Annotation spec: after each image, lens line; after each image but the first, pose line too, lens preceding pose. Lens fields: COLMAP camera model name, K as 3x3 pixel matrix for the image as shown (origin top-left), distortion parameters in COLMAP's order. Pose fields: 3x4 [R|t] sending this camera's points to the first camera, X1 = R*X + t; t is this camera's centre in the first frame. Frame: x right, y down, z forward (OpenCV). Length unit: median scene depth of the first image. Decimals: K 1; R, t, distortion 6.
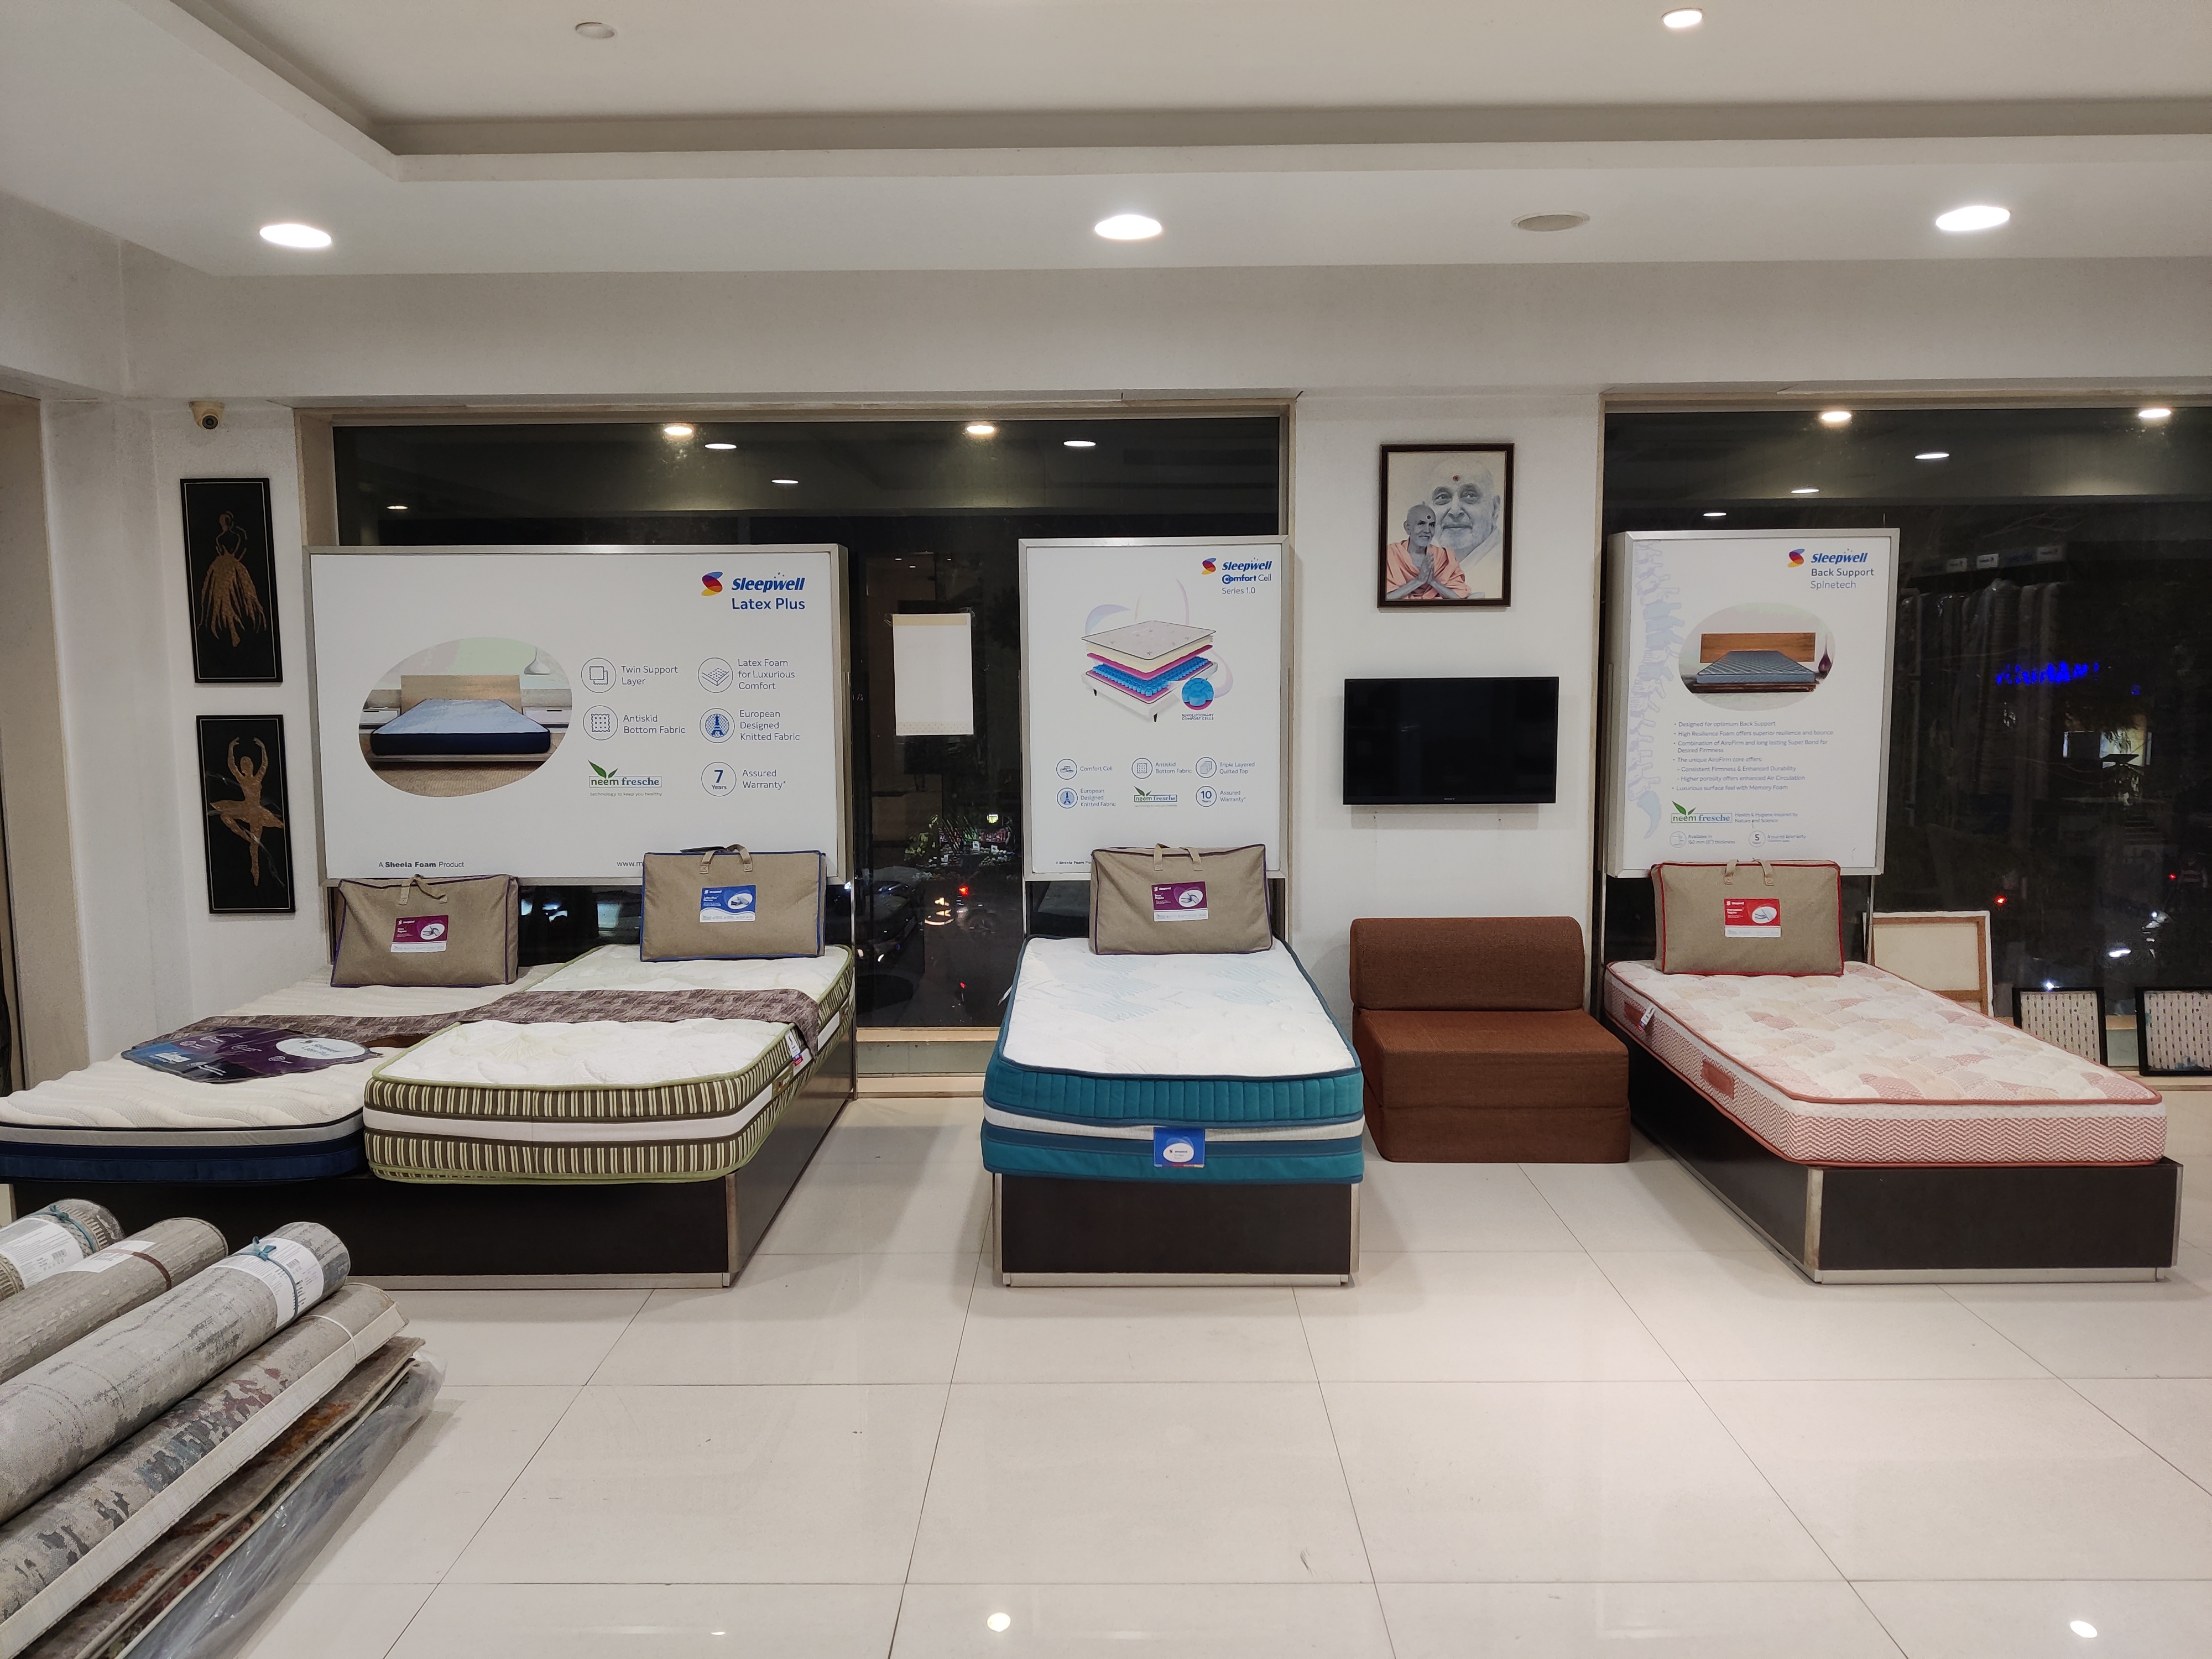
lens RADIAL K [[1685.2, 0, 1096.7], [0, 1685.2, 846.2], [0, 0, 1]] dist [0.028839, -0.046145]
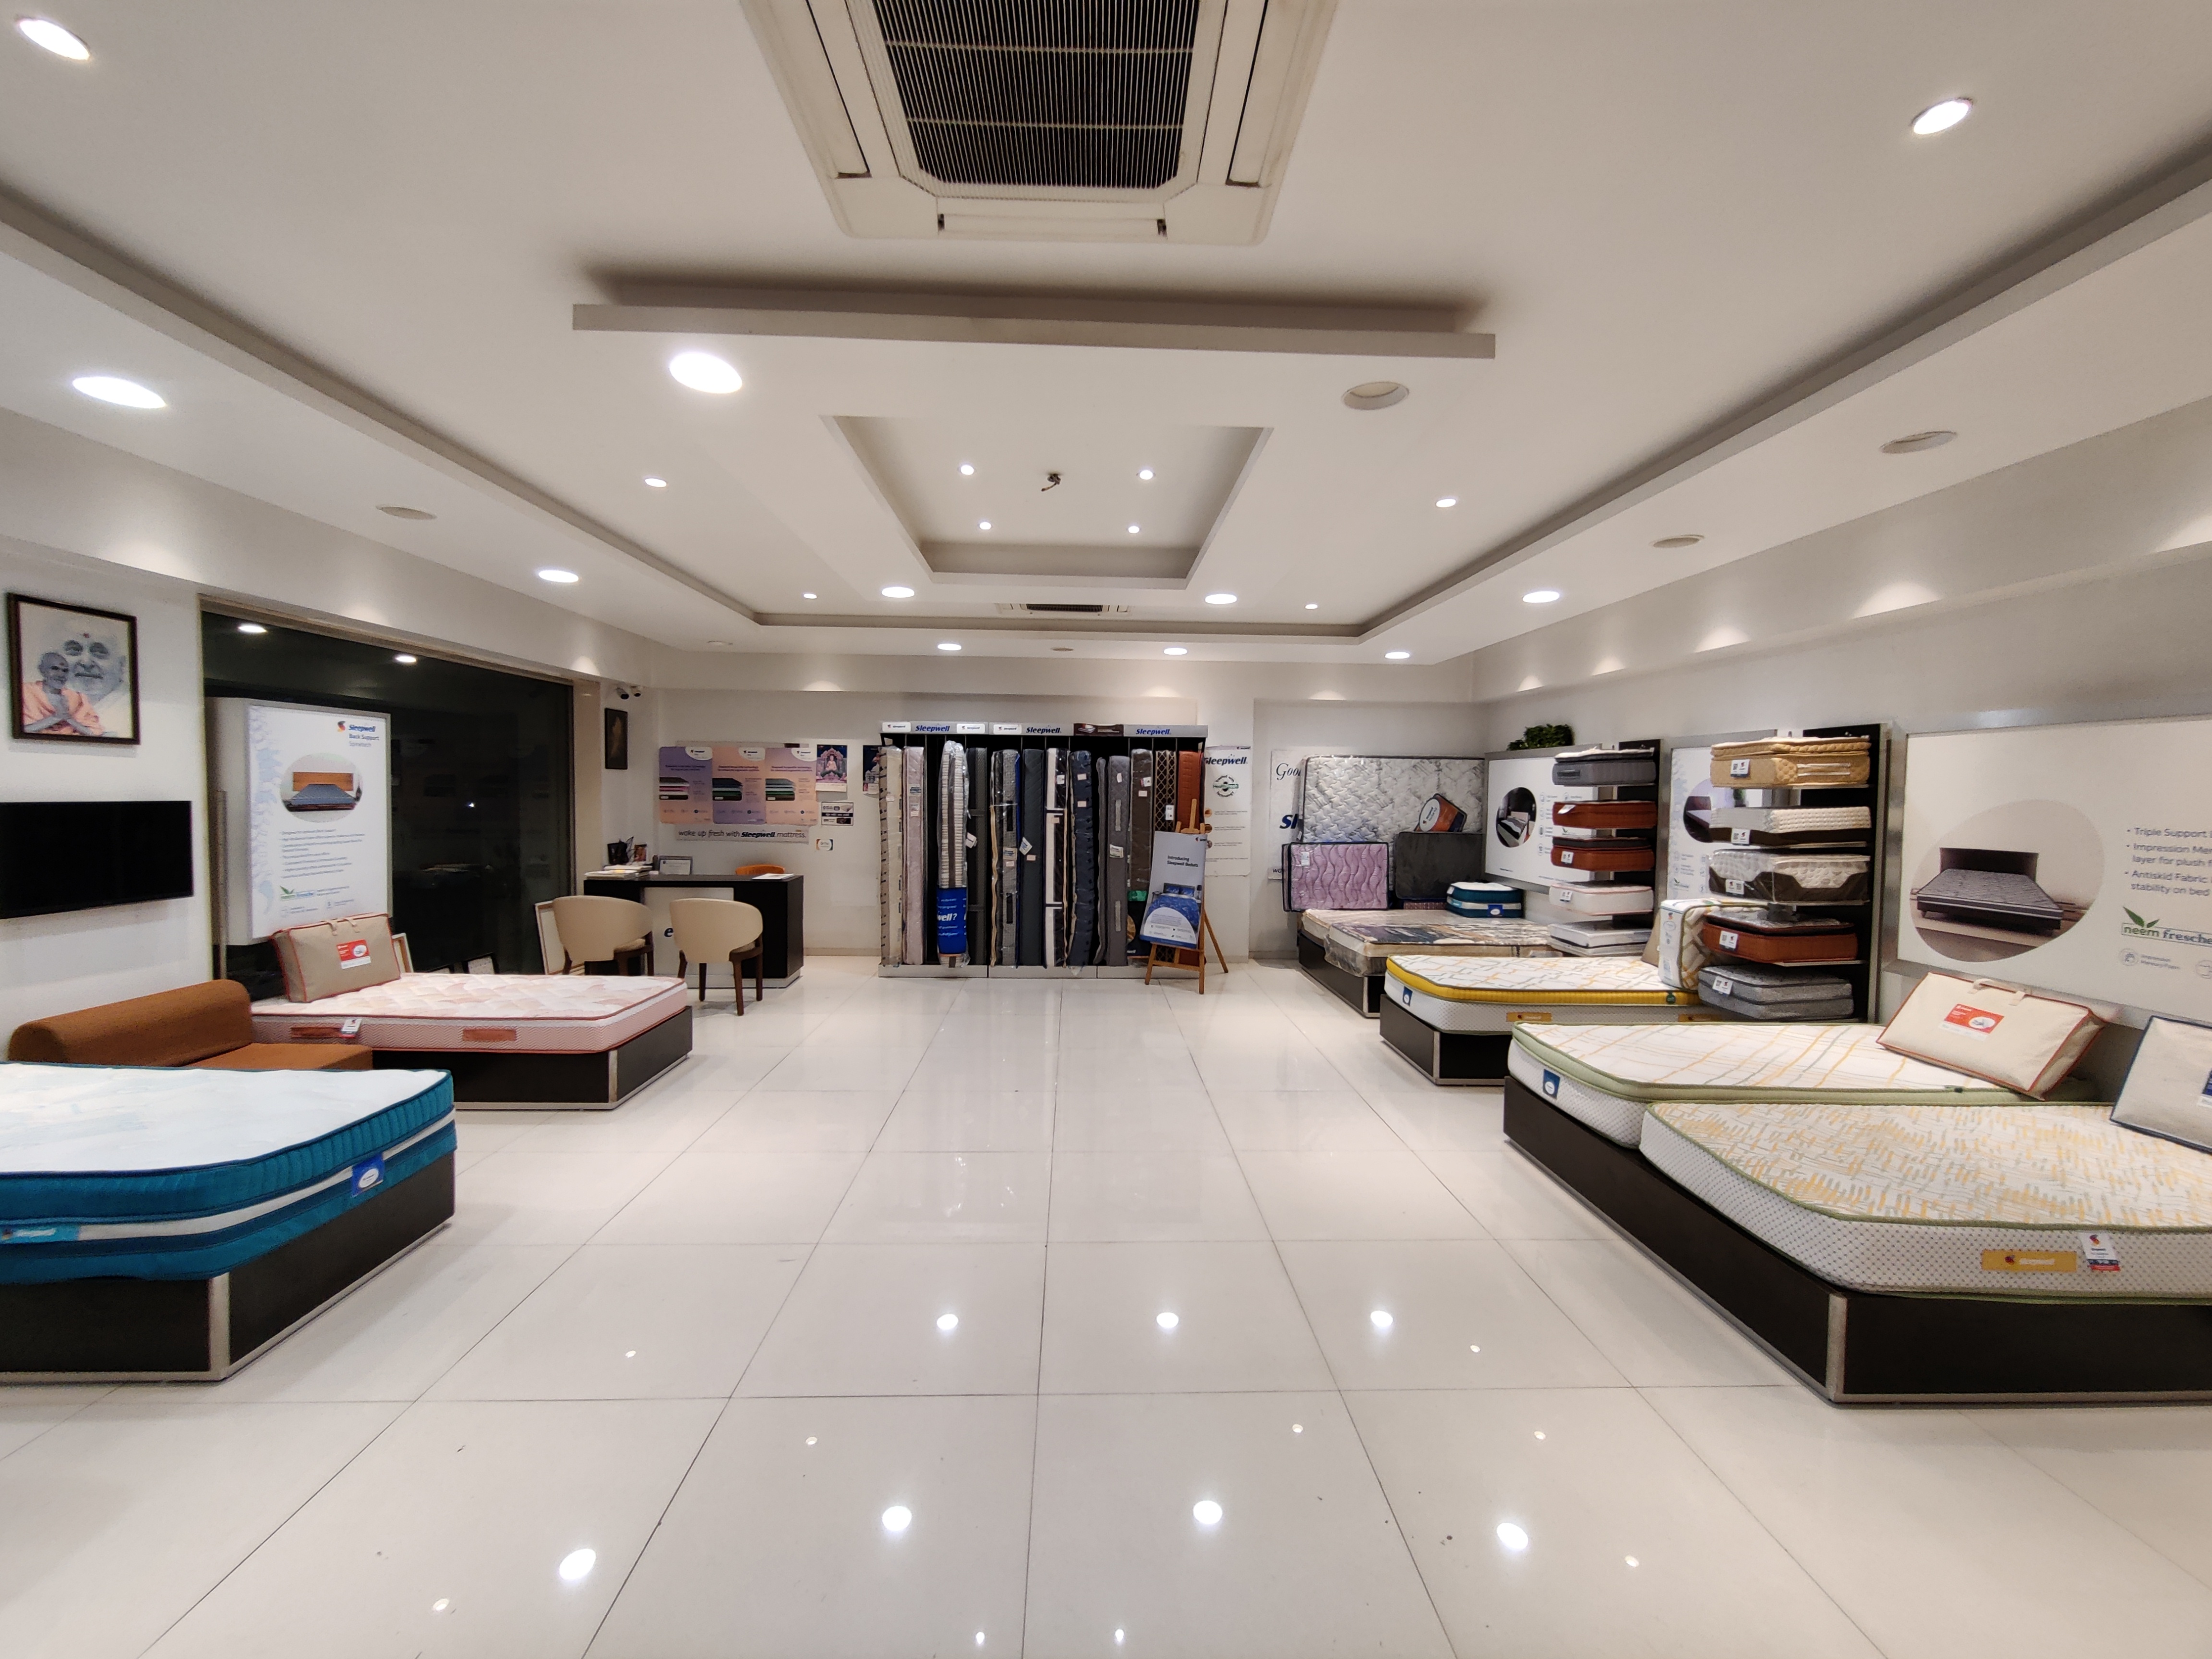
lens RADIAL K [[903.8, 0, 1104.4], [0, 903.8, 824.5], [0, 0, 1]] dist [-0.000809, 0.000602]
pose [[-0.042390, -0.029298, 0.998671, -0.464923], [0.095426, 0.994881, 0.033237, -0.037766], [-0.994534, 0.096708, -0.039377, 0.325484]]
